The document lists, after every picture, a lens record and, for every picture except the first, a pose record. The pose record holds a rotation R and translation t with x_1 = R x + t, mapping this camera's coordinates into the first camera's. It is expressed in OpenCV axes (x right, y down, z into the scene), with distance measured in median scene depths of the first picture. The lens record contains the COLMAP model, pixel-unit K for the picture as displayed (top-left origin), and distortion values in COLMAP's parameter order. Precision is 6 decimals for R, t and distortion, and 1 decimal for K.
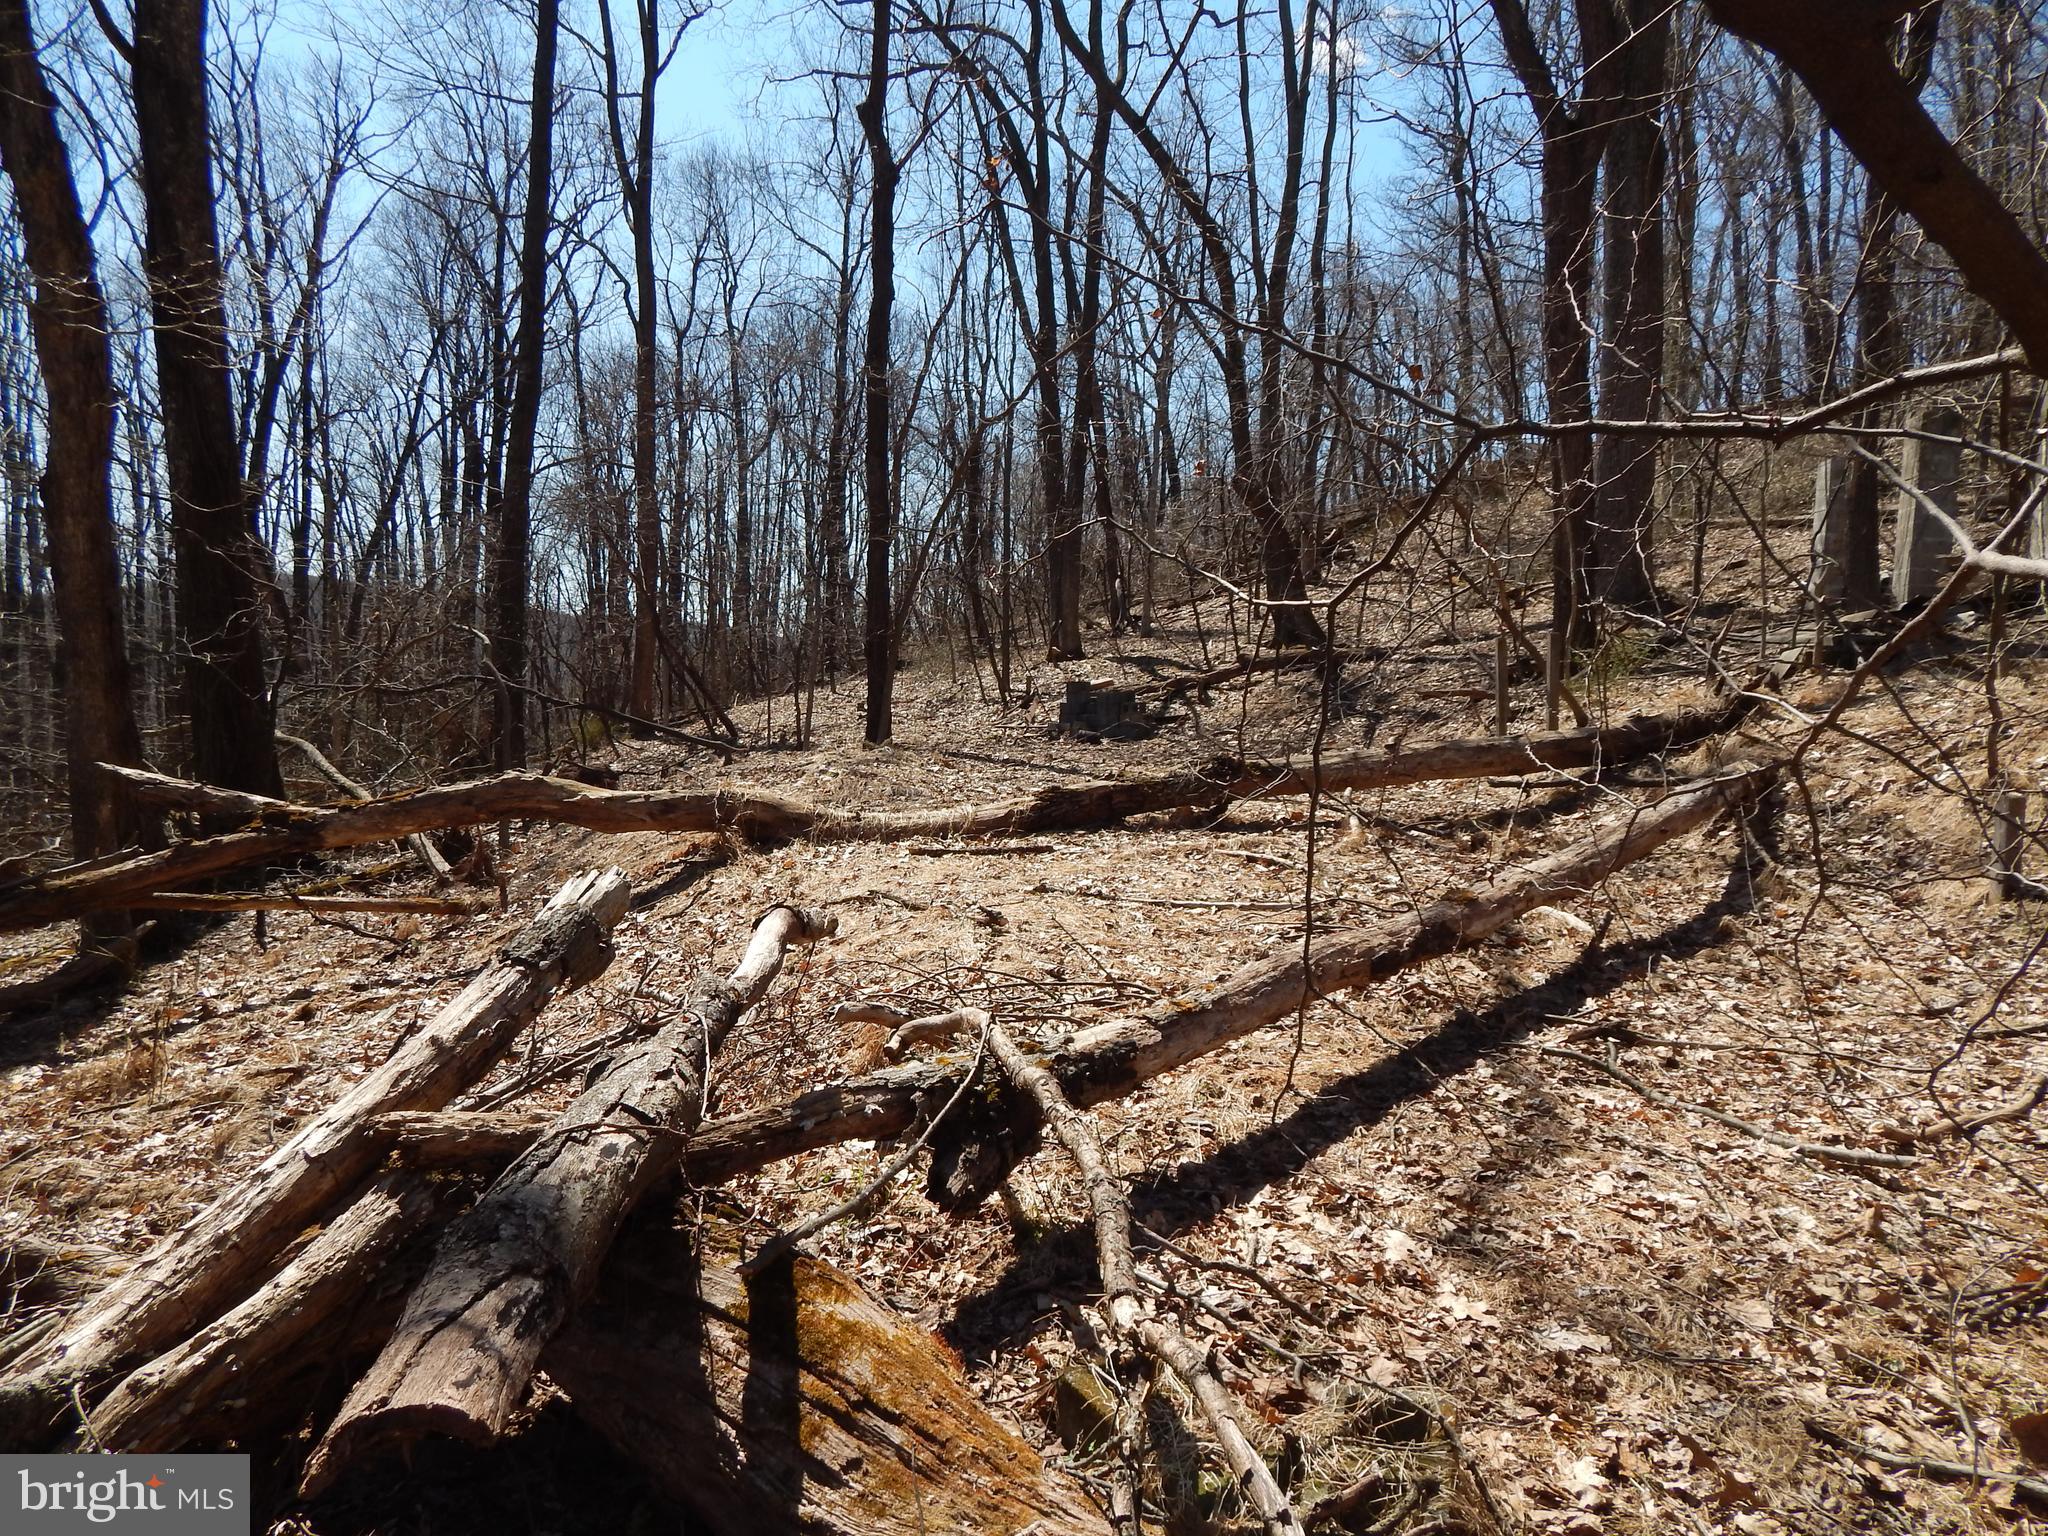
lens RADIAL K [[1329.2, 0, 1028.5], [0, 1329.2, 755.9], [0, 0, 1]] dist [0.001934, -0.011117]
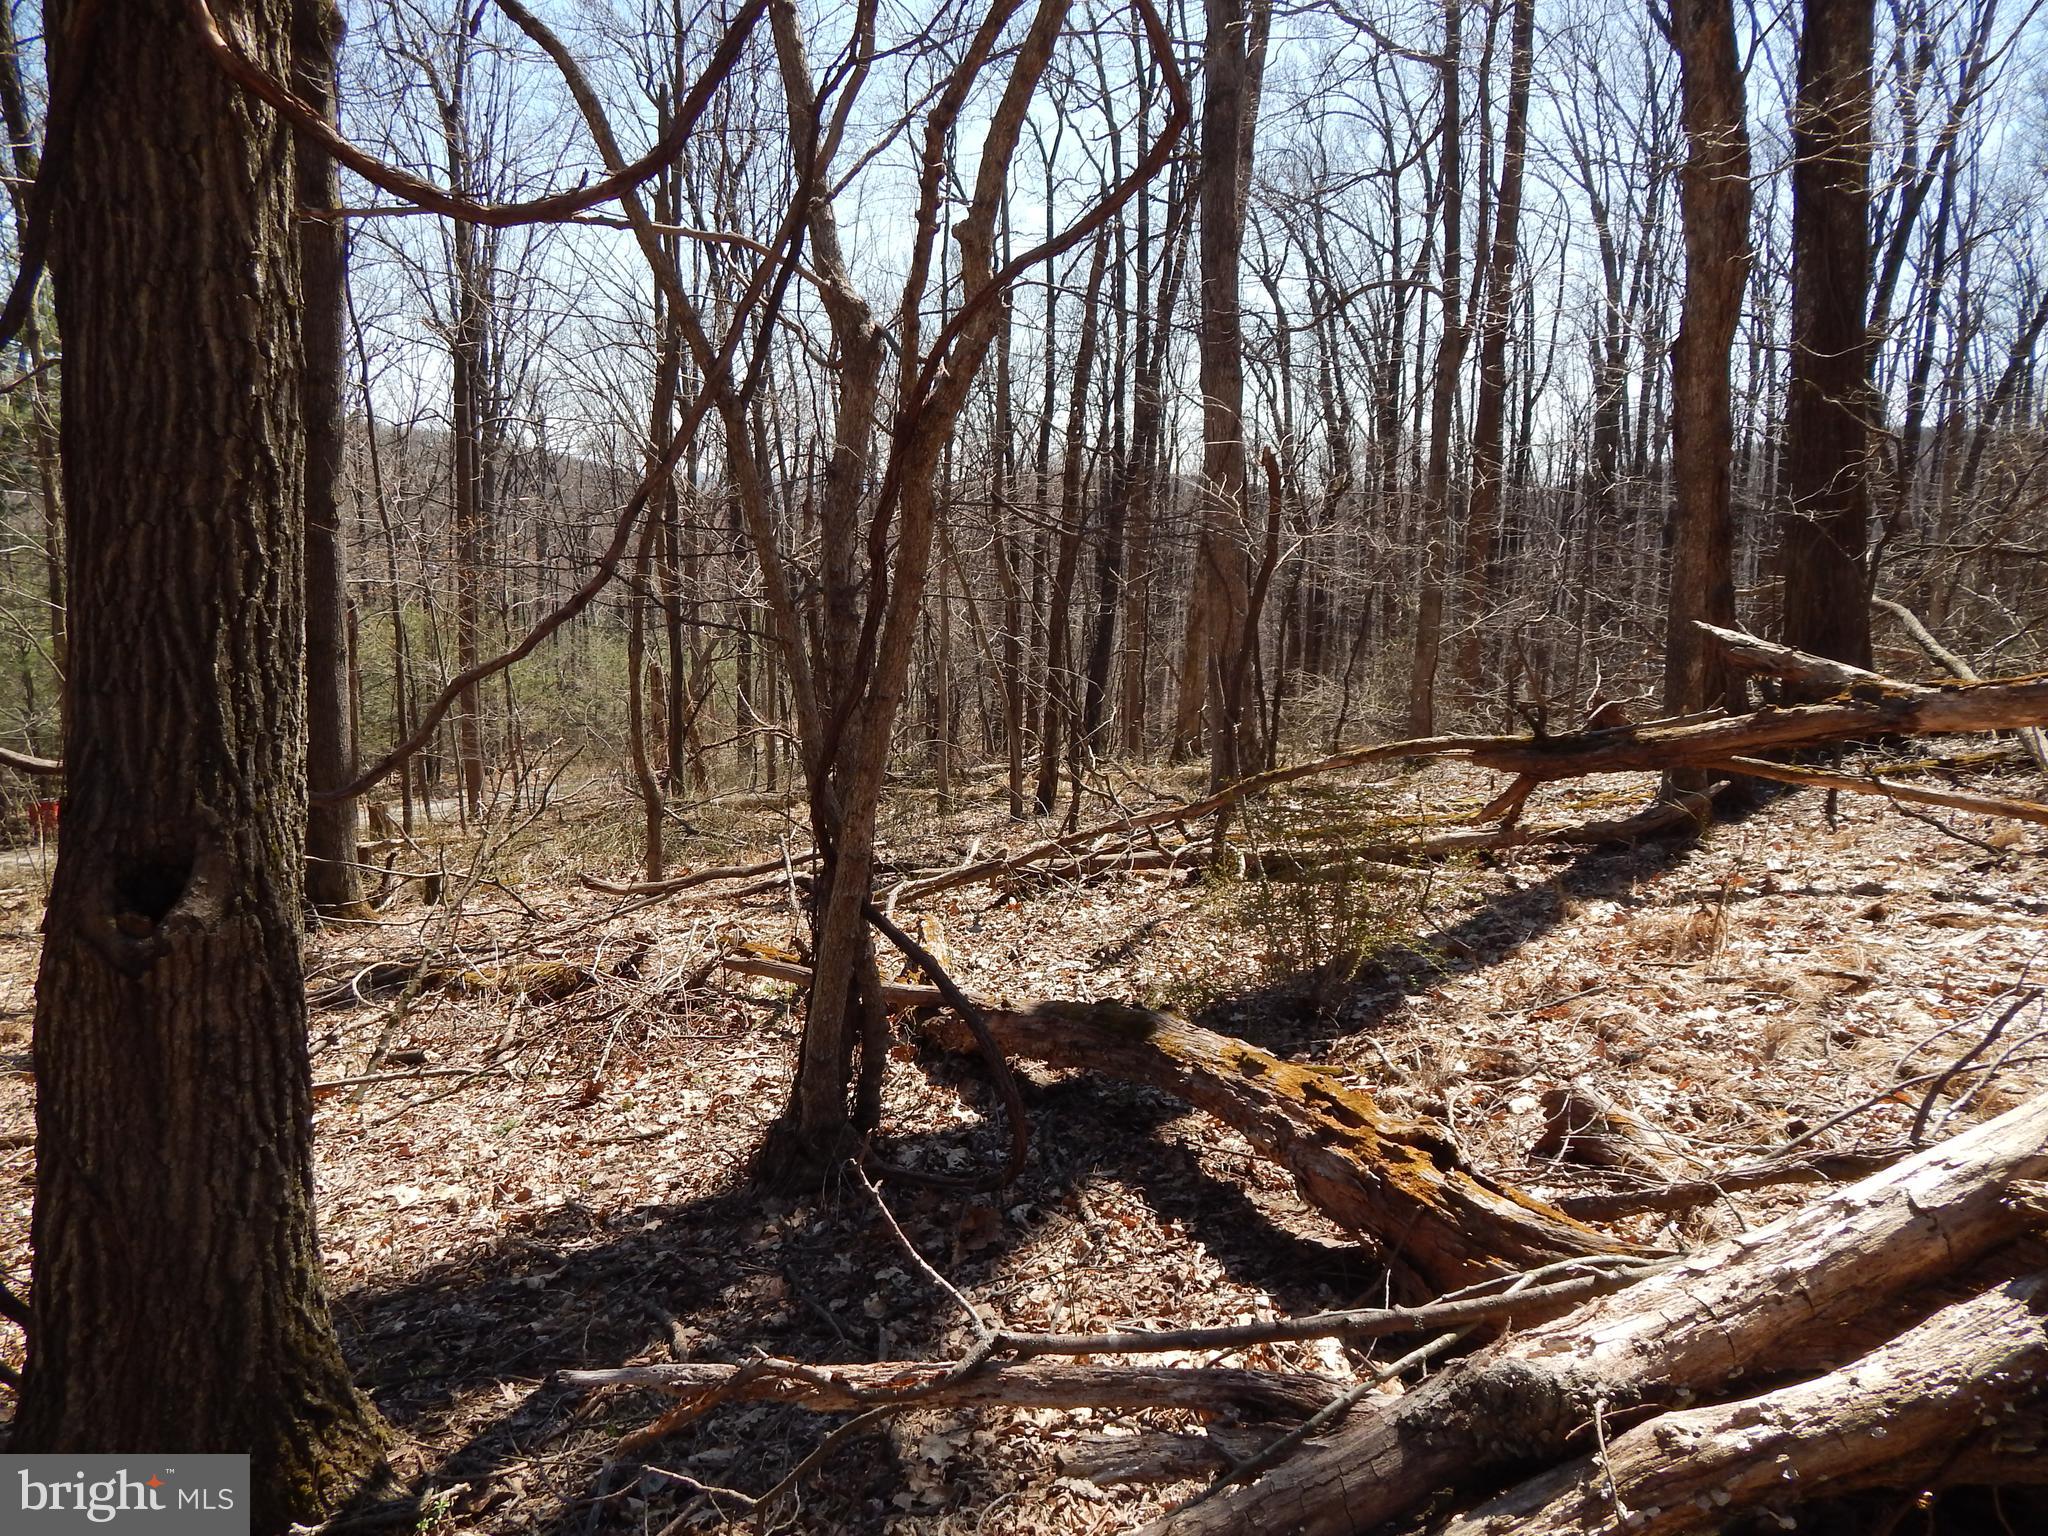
lens RADIAL K [[1329.2, 0, 1028.5], [0, 1329.2, 755.9], [0, 0, 1]] dist [0.001934, -0.011117]
pose [[0.476892, 0.135458, -0.868461, -0.073815], [-0.044661, 0.990512, 0.129970, -0.004794], [0.877827, -0.023195, 0.478417, 0.098563]]
